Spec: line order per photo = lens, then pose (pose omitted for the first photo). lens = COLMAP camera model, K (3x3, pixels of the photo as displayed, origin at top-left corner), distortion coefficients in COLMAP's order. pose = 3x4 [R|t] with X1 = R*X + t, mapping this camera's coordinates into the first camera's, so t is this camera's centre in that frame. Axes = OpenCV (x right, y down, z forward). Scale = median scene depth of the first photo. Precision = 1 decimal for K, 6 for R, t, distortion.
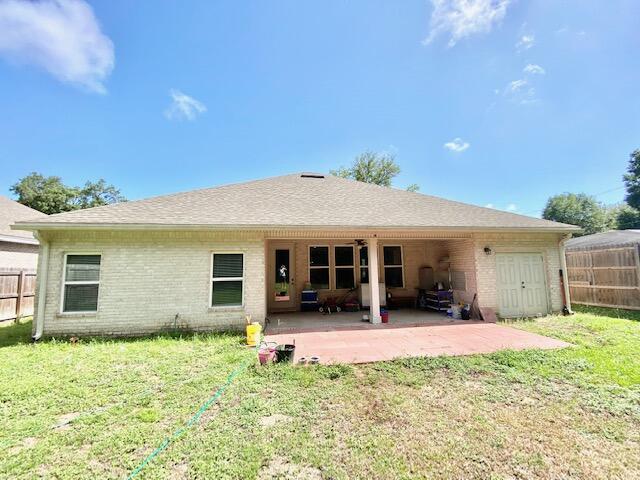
lens RADIAL K [[260.2, 0, 320.0], [0, 260.2, 240.0], [0, 0, 1]] dist [0.001516, -0.014262]
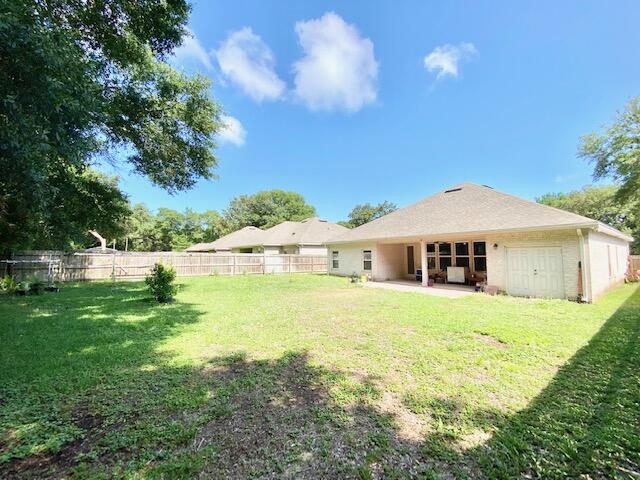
lens RADIAL K [[260.2, 0, 320.0], [0, 260.2, 240.0], [0, 0, 1]] dist [0.001516, -0.014262]
pose [[0.434592, -0.037854, -0.899831, 1.497487], [0.101071, 0.994855, 0.006963, -0.098433], [0.894938, -0.093973, 0.436182, -0.465714]]
